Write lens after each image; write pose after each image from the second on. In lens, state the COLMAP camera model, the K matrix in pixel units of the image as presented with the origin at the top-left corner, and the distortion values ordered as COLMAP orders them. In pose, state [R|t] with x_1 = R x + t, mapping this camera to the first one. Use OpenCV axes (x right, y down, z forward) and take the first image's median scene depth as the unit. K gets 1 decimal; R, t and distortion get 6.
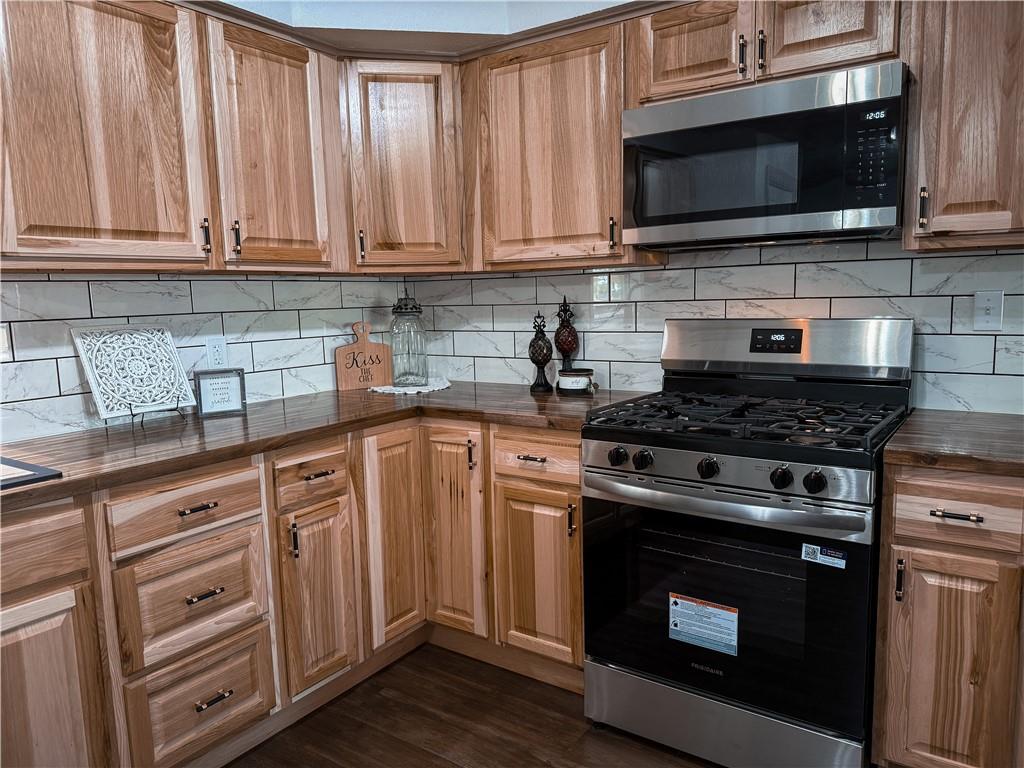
lens RADIAL K [[711.8, 0, 513.7], [0, 711.8, 386.5], [0, 0, 1]] dist [0.070813, -0.100431]
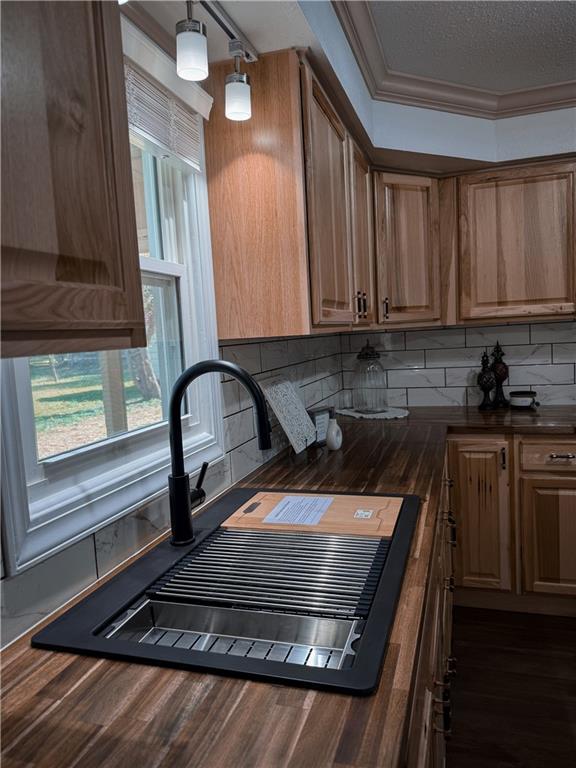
lens RADIAL K [[533.9, 0, 293.7], [0, 533.9, 380.9], [0, 0, 1]] dist [0.070813, -0.100431]
pose [[0.954152, -0.052832, 0.294623, -0.758433], [0.067075, 0.997007, -0.038442, -0.040602], [-0.291710, 0.056441, 0.954840, 0.116433]]
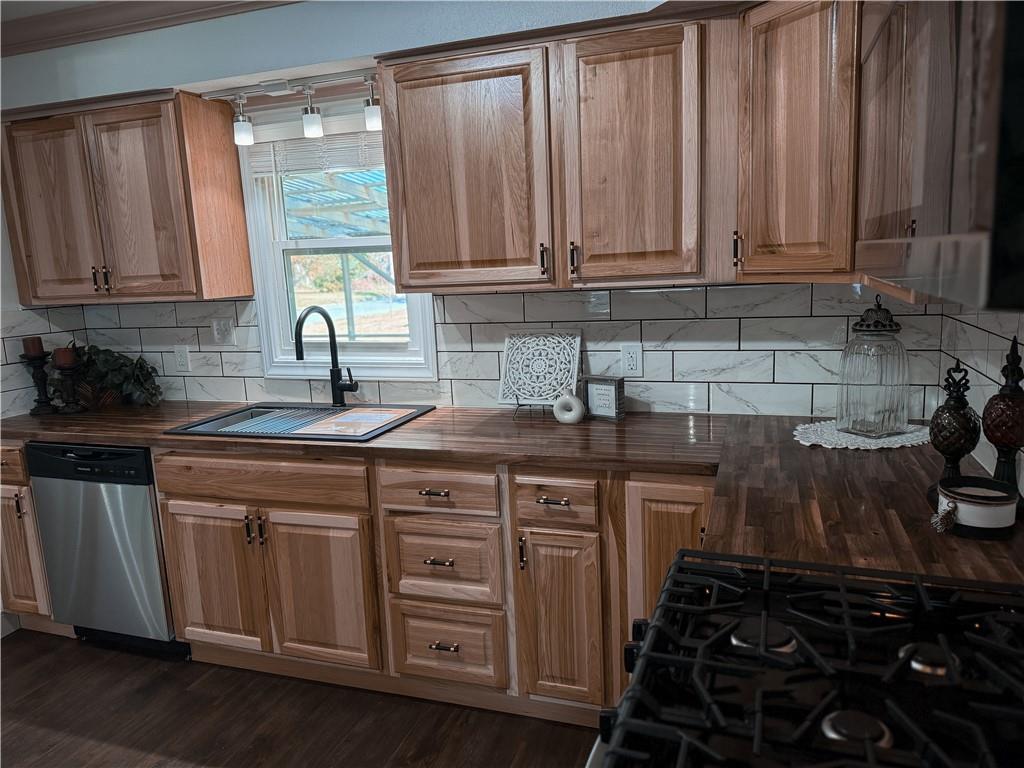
lens RADIAL K [[711.8, 0, 513.1], [0, 711.8, 389.4], [0, 0, 1]] dist [0.070813, -0.100431]
pose [[0.270741, 0.182244, -0.945244, 0.566357], [-0.086741, 0.982541, 0.164590, -0.172313], [0.958736, 0.037430, 0.281822, 0.601571]]
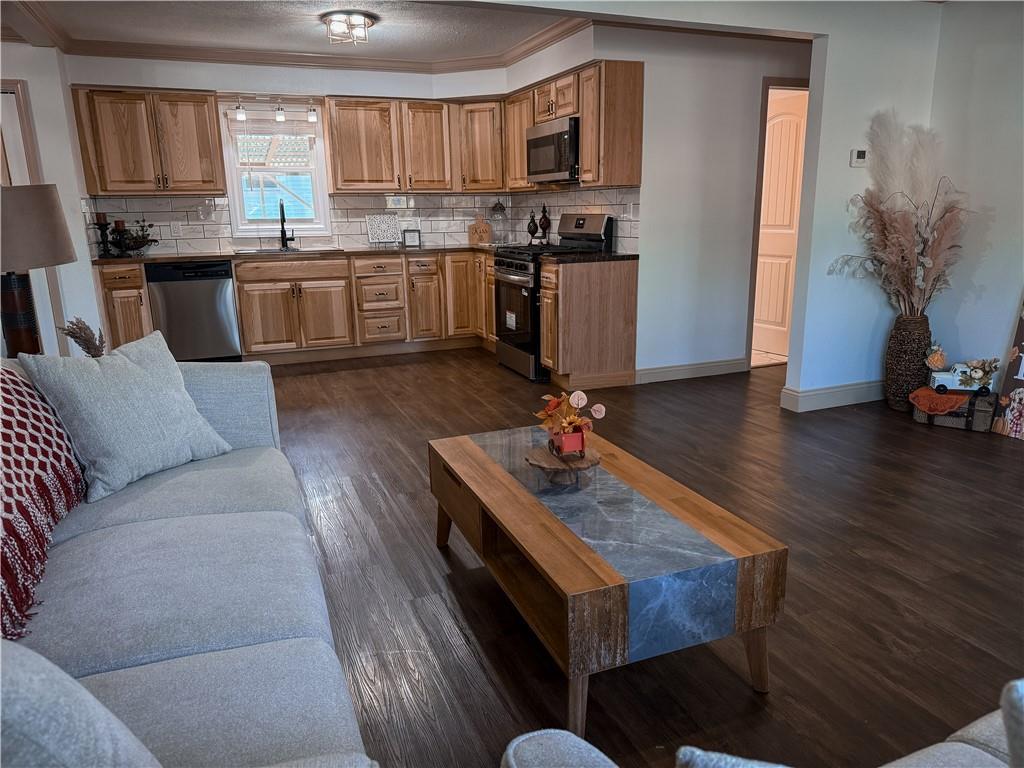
lens RADIAL K [[711.8, 0, 515.5], [0, 711.8, 395.3], [0, 0, 1]] dist [0.070813, -0.100431]
pose [[0.834800, 0.151720, -0.529236, 1.530576], [-0.075517, 0.983748, 0.162901, 0.130805], [0.545350, -0.096023, 0.832690, -1.175081]]
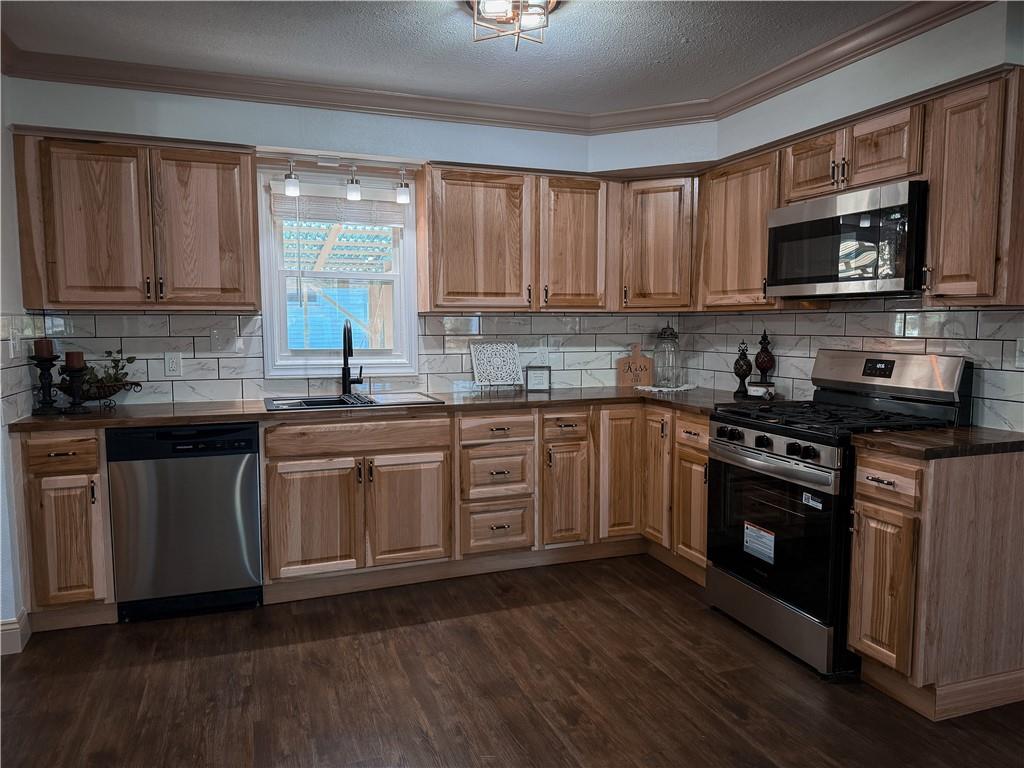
lens RADIAL K [[711.8, 0, 514.6], [0, 711.8, 392.0], [0, 0, 1]] dist [0.070813, -0.100431]
pose [[0.818340, 0.080503, -0.569068, 0.574078], [-0.093479, 0.995601, 0.006417, 0.036431], [0.567081, 0.047944, 0.822266, -0.502467]]
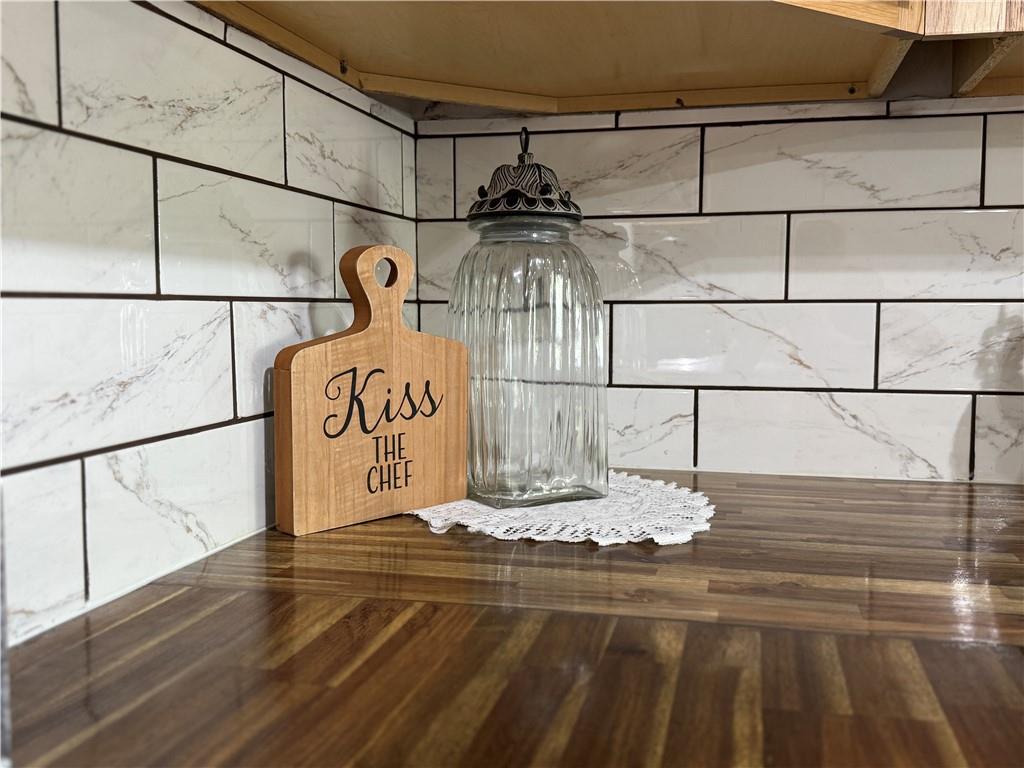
lens RADIAL K [[981.6, 0, 515.3], [0, 981.6, 388.0], [0, 0, 1]] dist [0.004397, 0.000000]
pose [[0.934761, -0.003026, 0.355263, -0.369825], [0.020073, 0.998816, -0.044307, -0.033343], [-0.354709, 0.048548, 0.933716, 0.865717]]
